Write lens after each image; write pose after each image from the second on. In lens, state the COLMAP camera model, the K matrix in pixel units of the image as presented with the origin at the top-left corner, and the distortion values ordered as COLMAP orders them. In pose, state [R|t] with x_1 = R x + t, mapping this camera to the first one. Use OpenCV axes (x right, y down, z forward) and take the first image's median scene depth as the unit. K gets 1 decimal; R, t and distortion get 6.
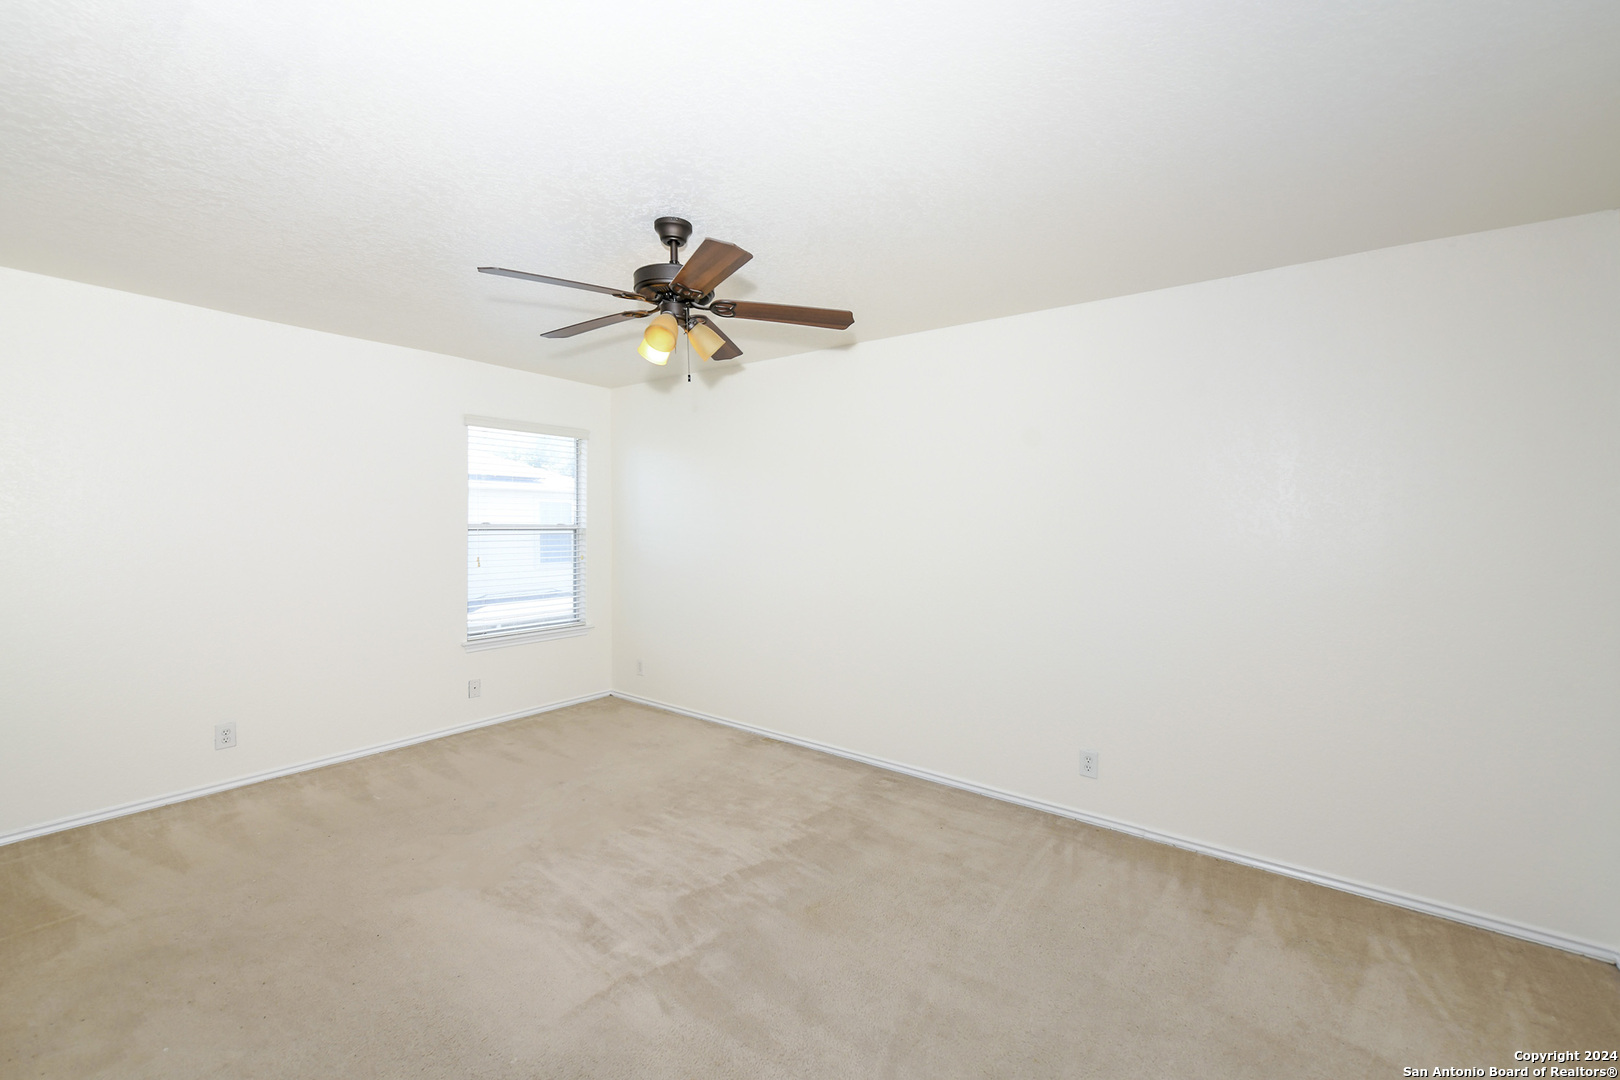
lens RADIAL K [[653.9, 0, 817.6], [0, 653.9, 524.3], [0, 0, 1]] dist [0.000124, -0.000273]
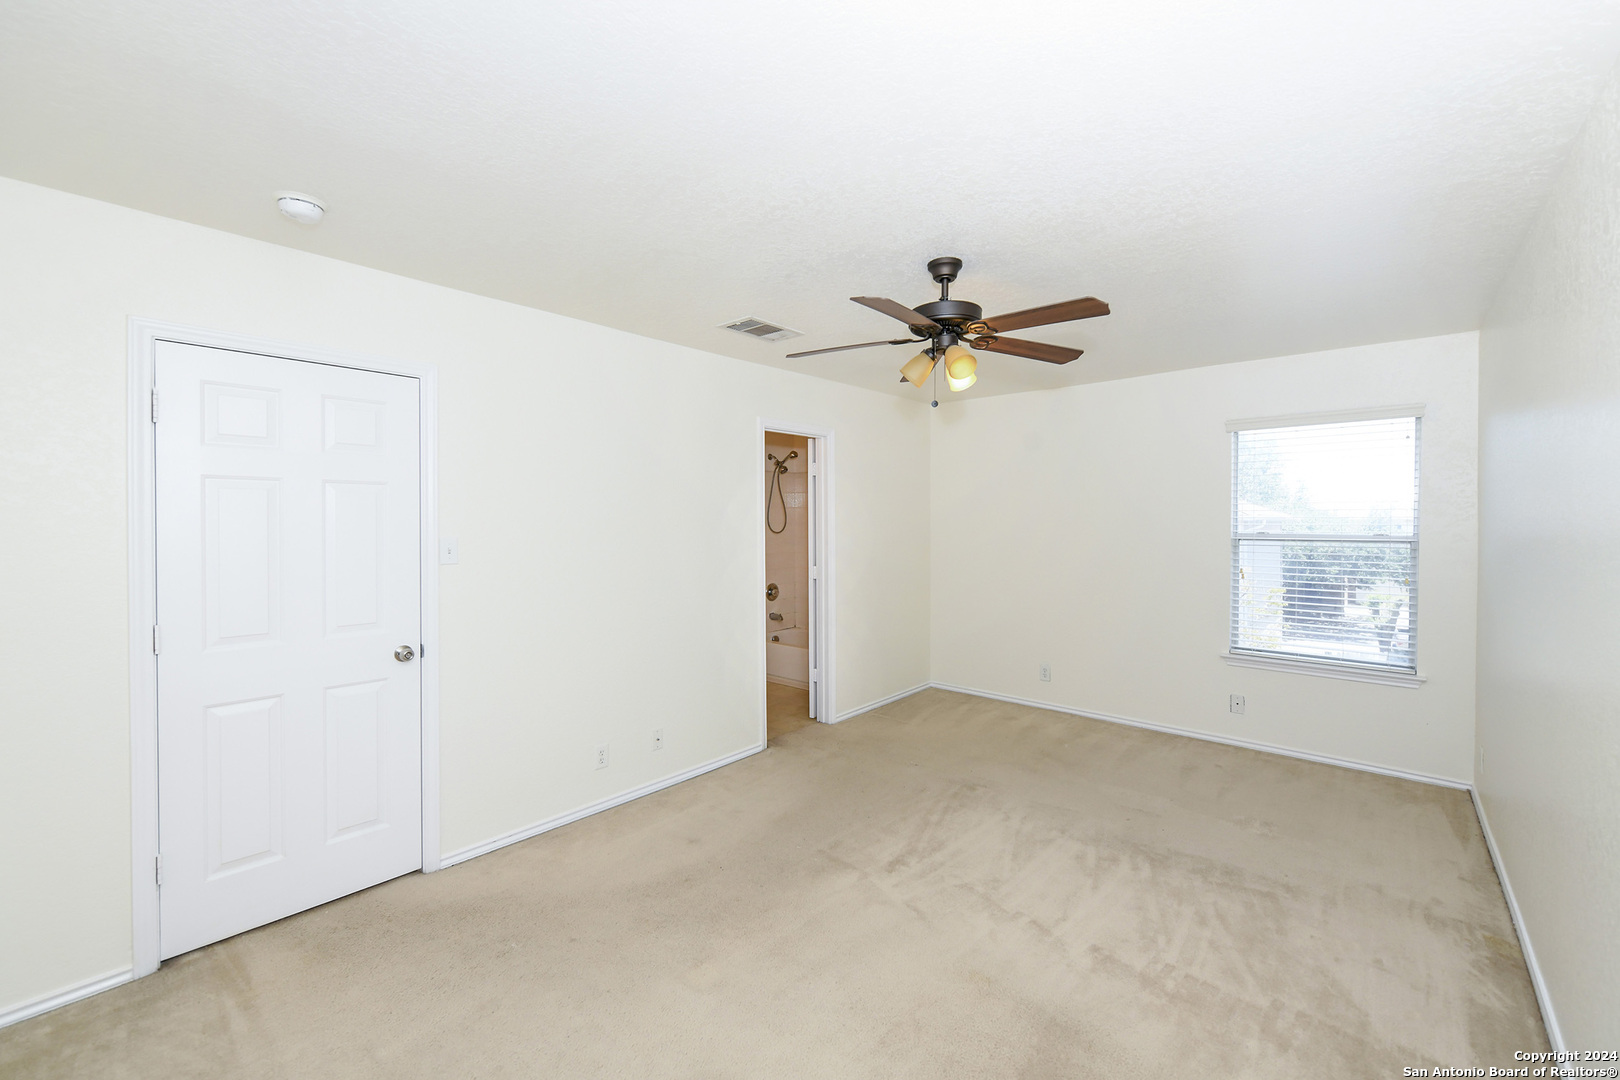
lens RADIAL K [[653.9, 0, 817.6], [0, 653.9, 524.3], [0, 0, 1]] dist [0.000124, -0.000273]
pose [[-0.078546, 0.001298, -0.996910, 0.541042], [-0.009050, 0.999957, 0.002015, -0.010049], [0.996869, 0.009181, -0.078530, 0.520146]]
